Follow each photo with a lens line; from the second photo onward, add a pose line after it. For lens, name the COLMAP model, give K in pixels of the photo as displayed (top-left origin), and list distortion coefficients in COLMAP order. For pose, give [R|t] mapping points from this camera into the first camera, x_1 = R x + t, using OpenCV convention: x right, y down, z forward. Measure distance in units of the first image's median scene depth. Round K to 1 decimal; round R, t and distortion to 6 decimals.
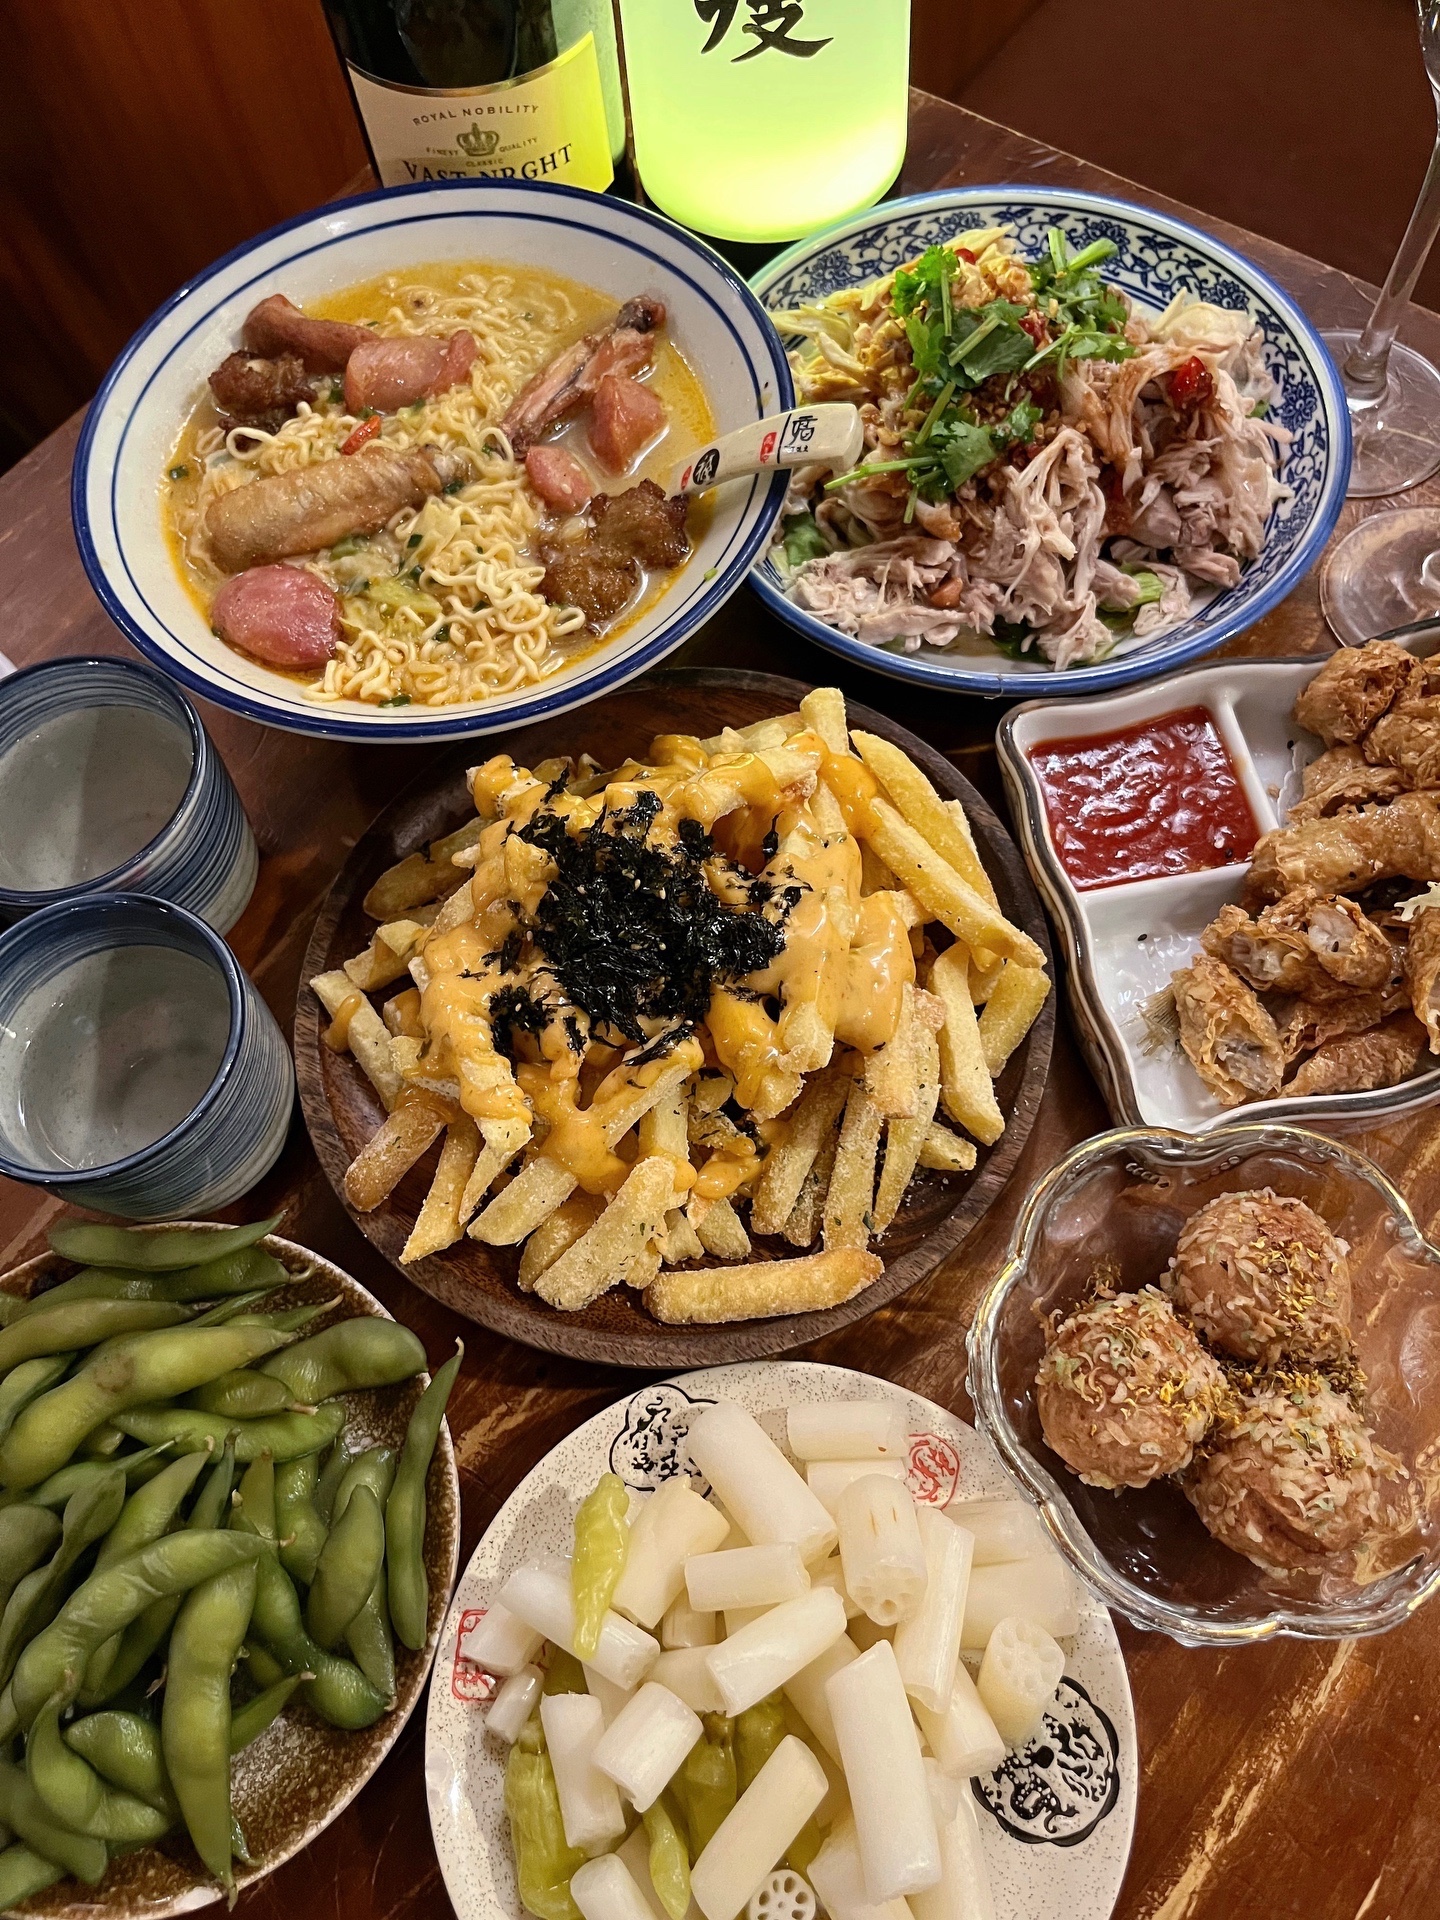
lens RADIAL K [[1517.8, 0, 720.0], [0, 1517.8, 960.0], [0, 0, 1]] dist [0.055852, -0.084554]
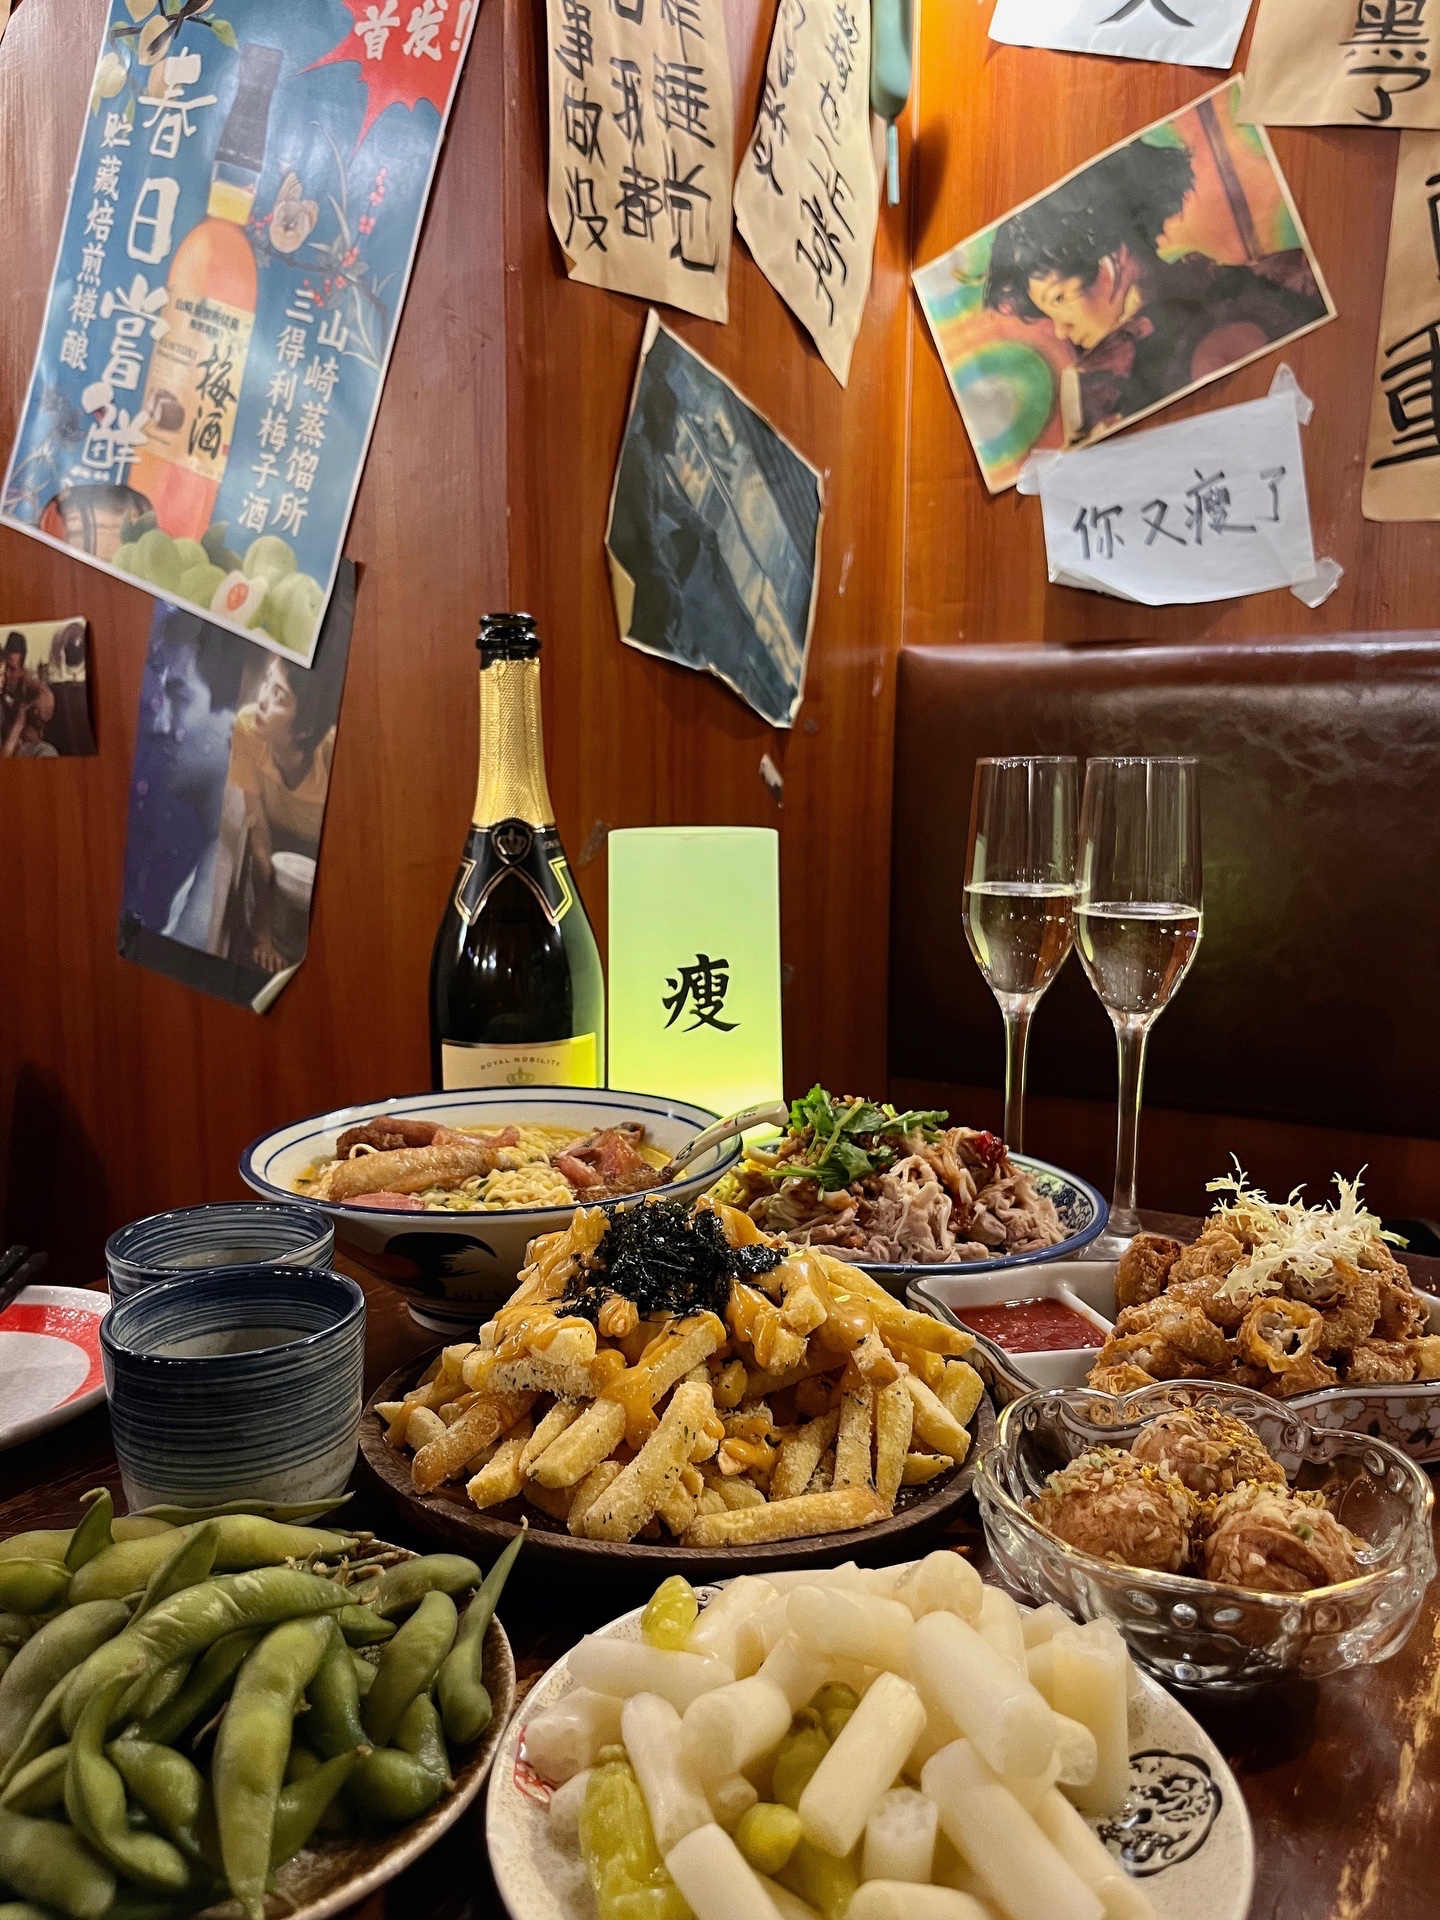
lens RADIAL K [[1517.8, 0, 720.0], [0, 1517.8, 960.0], [0, 0, 1]] dist [0.055852, -0.084554]
pose [[0.993014, 0.045840, 0.108730, -0.164786], [0.068630, 0.525202, -0.848205, 0.956802], [-0.095988, 0.849742, 0.518387, 0.074472]]
